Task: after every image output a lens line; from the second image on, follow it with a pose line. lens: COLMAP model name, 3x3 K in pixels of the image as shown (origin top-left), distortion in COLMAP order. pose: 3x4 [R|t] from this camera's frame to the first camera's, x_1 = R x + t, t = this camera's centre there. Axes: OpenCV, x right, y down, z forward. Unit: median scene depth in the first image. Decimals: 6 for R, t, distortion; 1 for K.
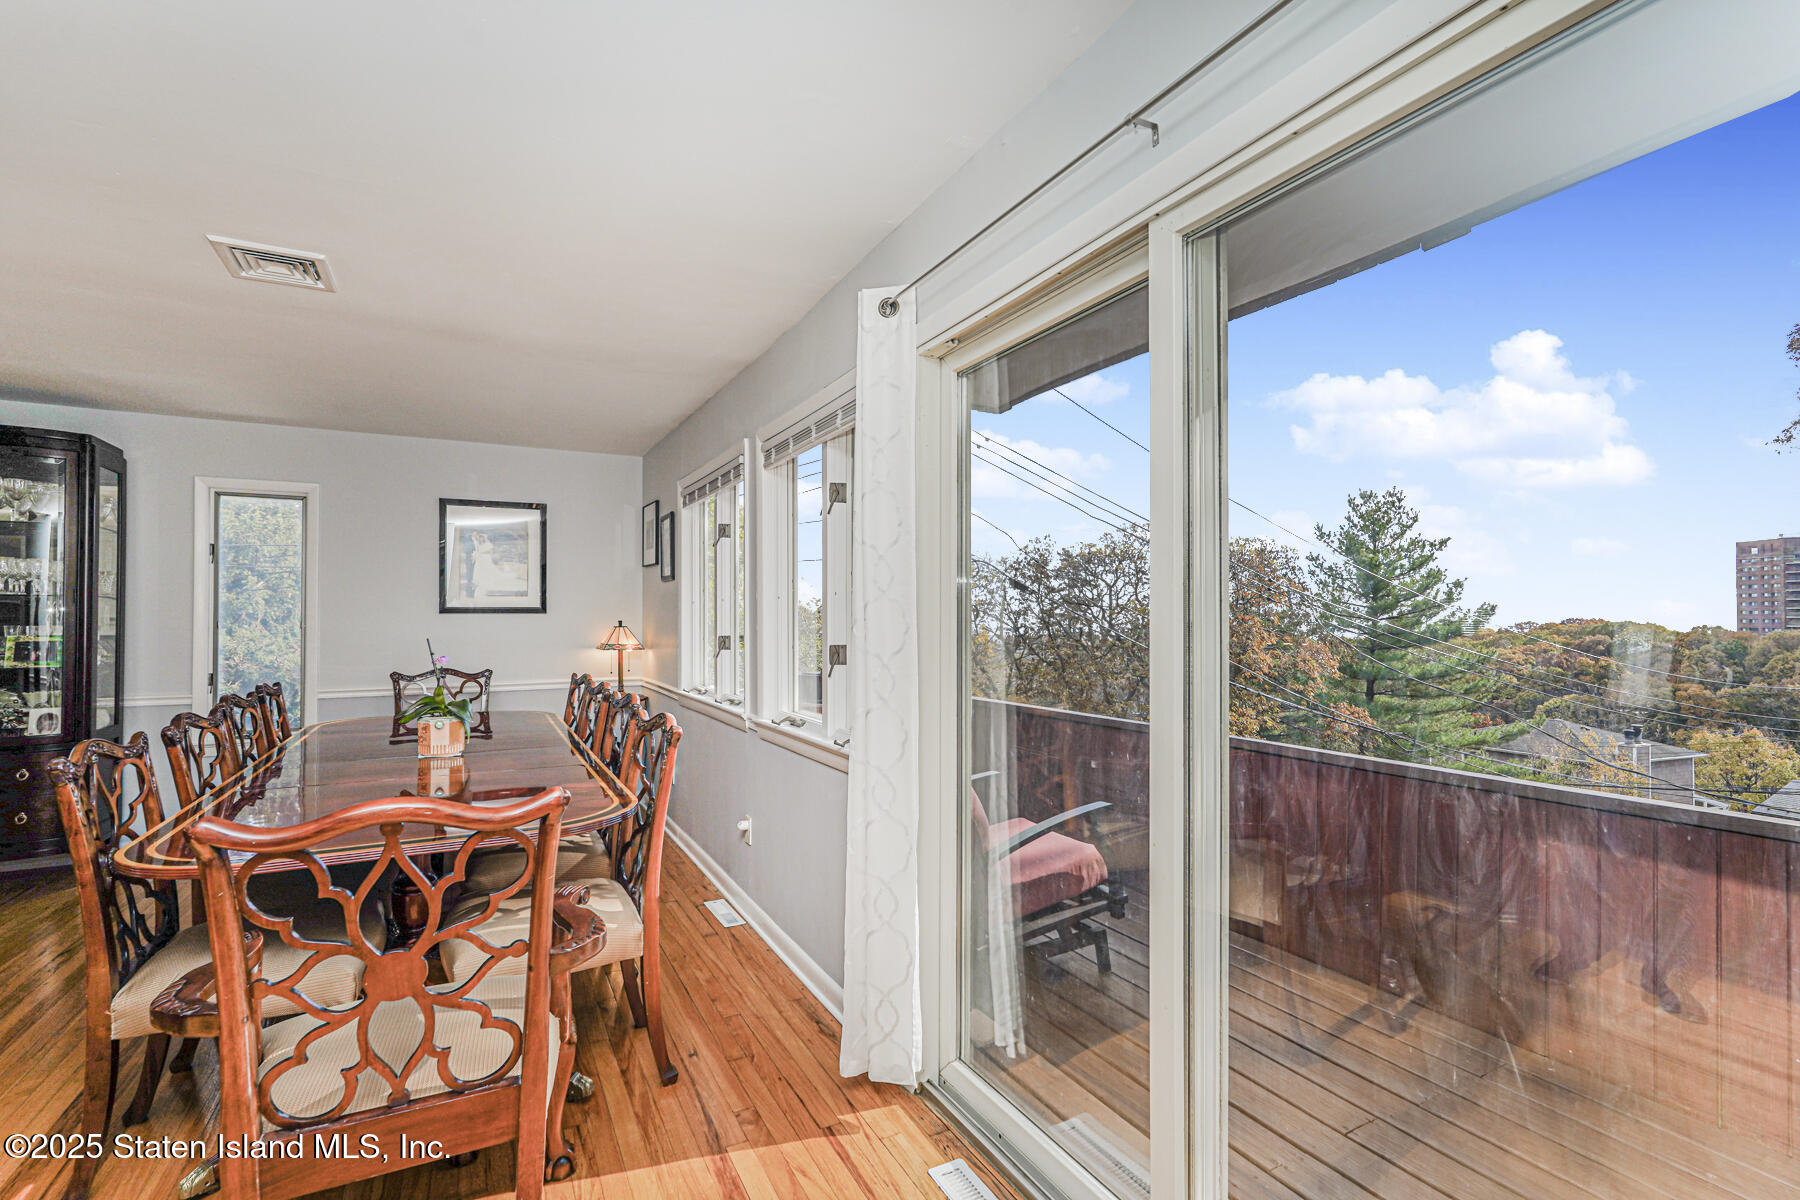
lens RADIAL K [[807.6, 0, 903.1], [0, 807.6, 620.4], [0, 0, 1]] dist [-0.002954, -0.000047]
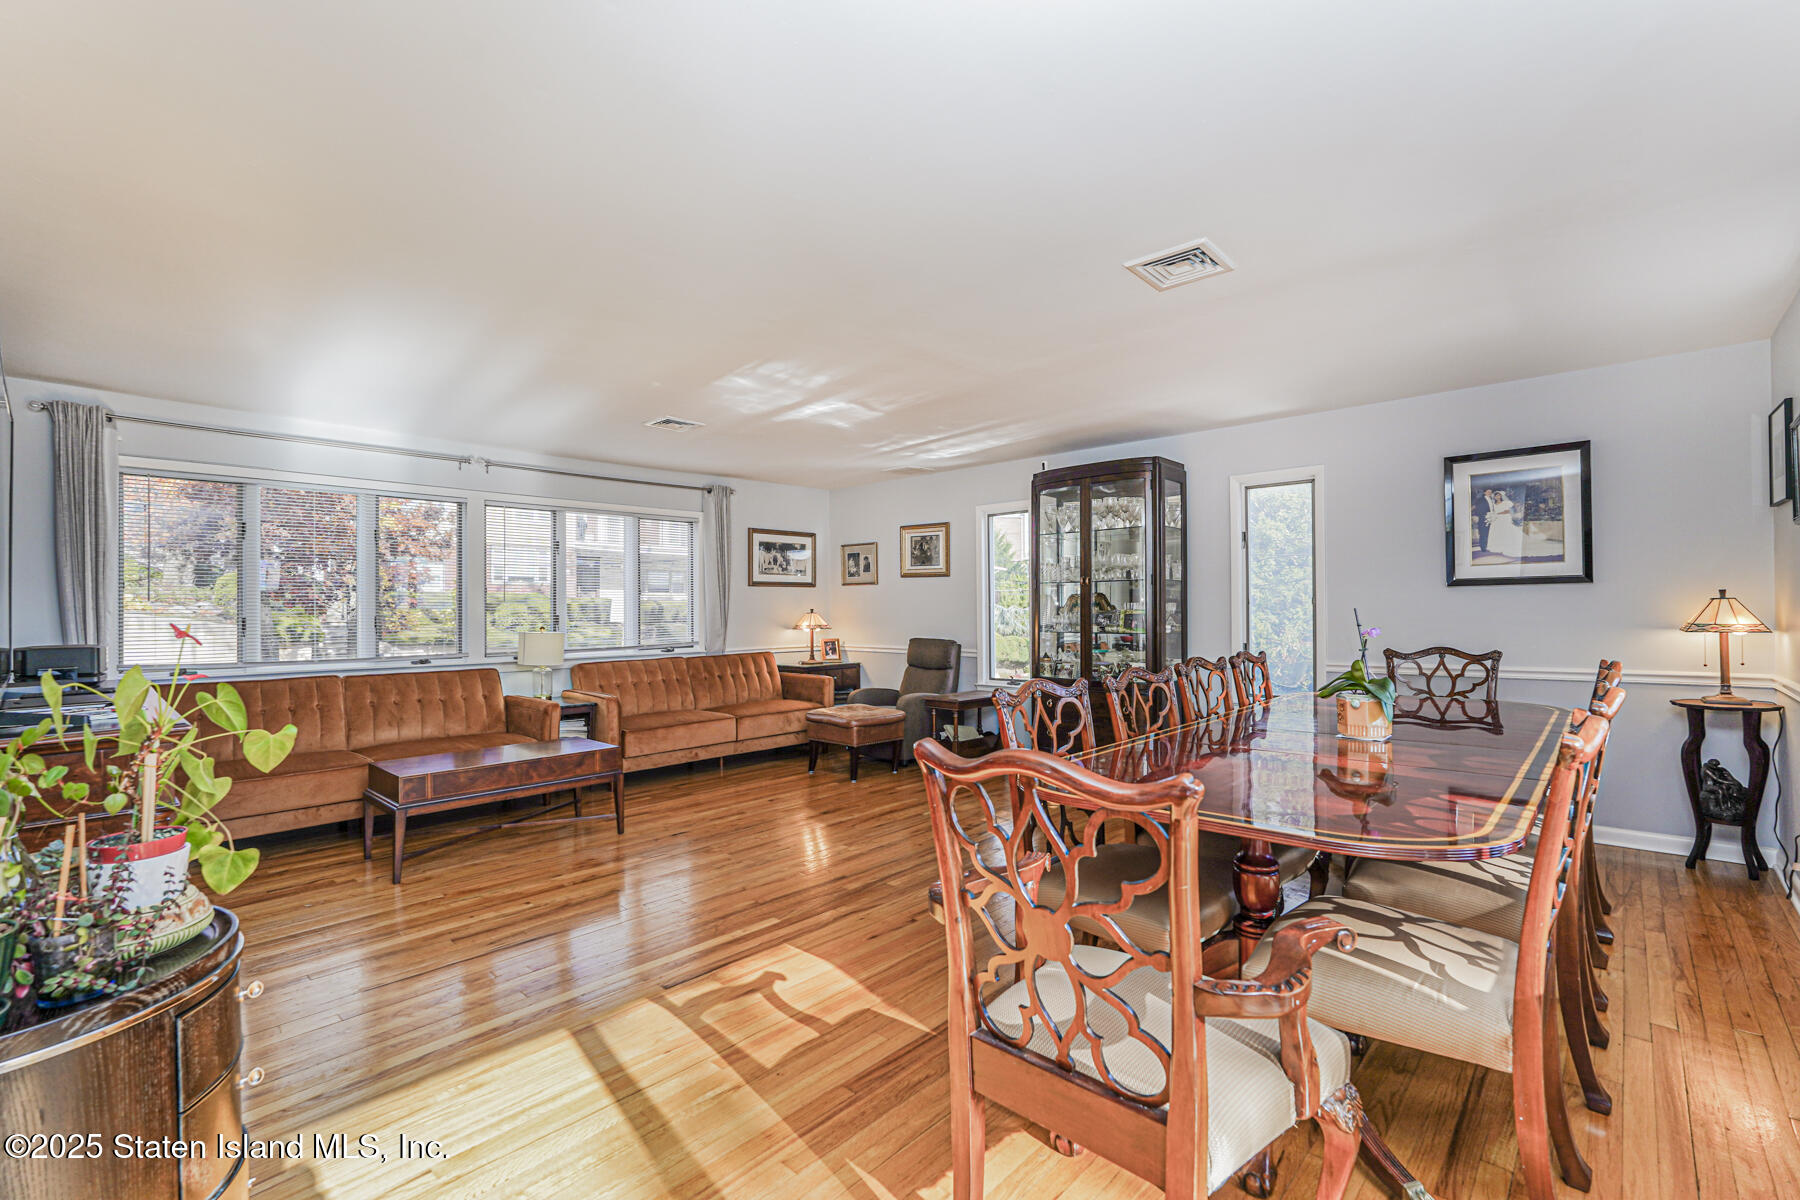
lens RADIAL K [[804.4, 0, 900.0], [0, 804.4, 600.0], [0, 0, 1]] dist [-0.012387, 0.000172]
pose [[0.326124, -0.016638, -0.945181, 0.069278], [0.008354, 0.999857, -0.014719, 0.015936], [0.945290, -0.003096, 0.326216, 0.154784]]
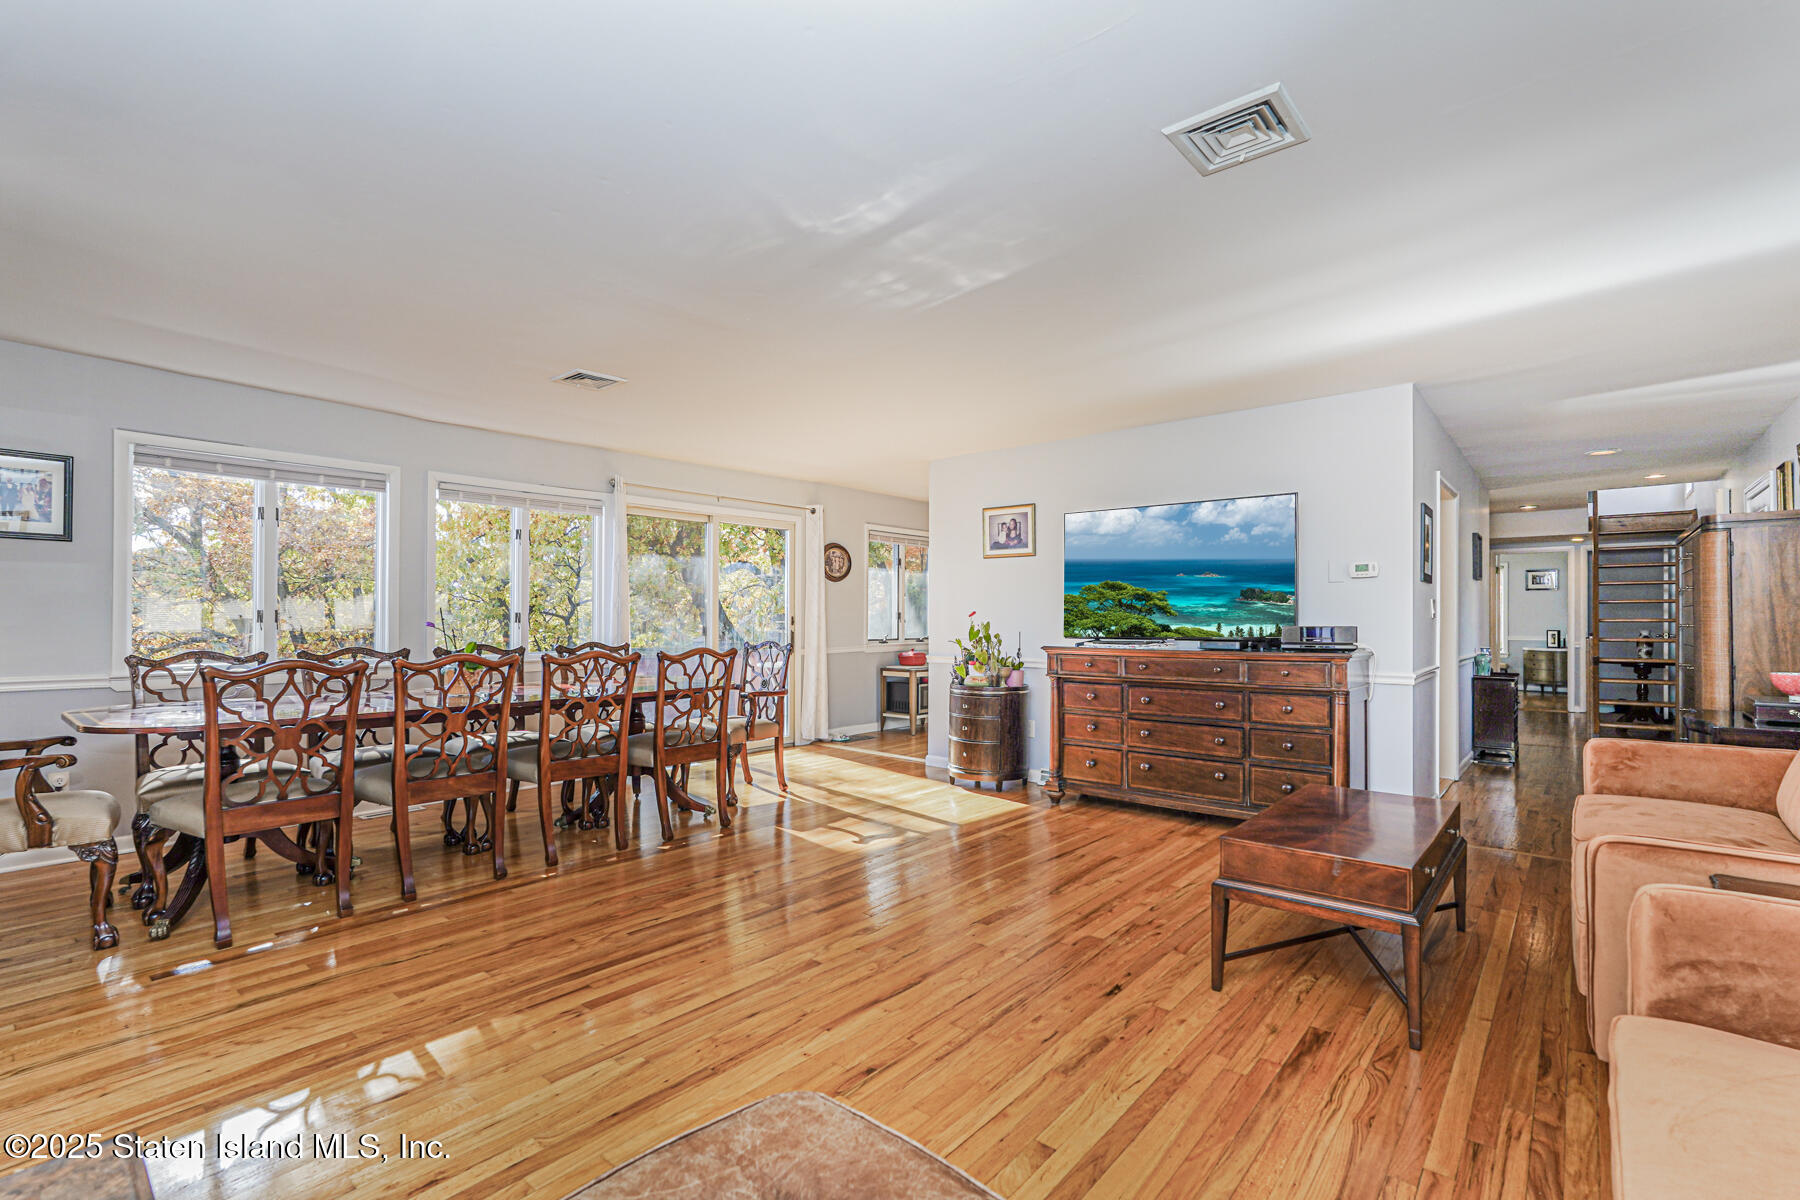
lens RADIAL K [[798.4, 0, 900.0], [0, 798.4, 600.0], [0, 0, 1]] dist [0.000269, 0.000174]
pose [[-0.353065, 0.007956, 0.935565, -1.396860], [-0.010714, 0.999864, -0.012546, 0.013377], [-0.935537, -0.014453, -0.352932, 0.542236]]
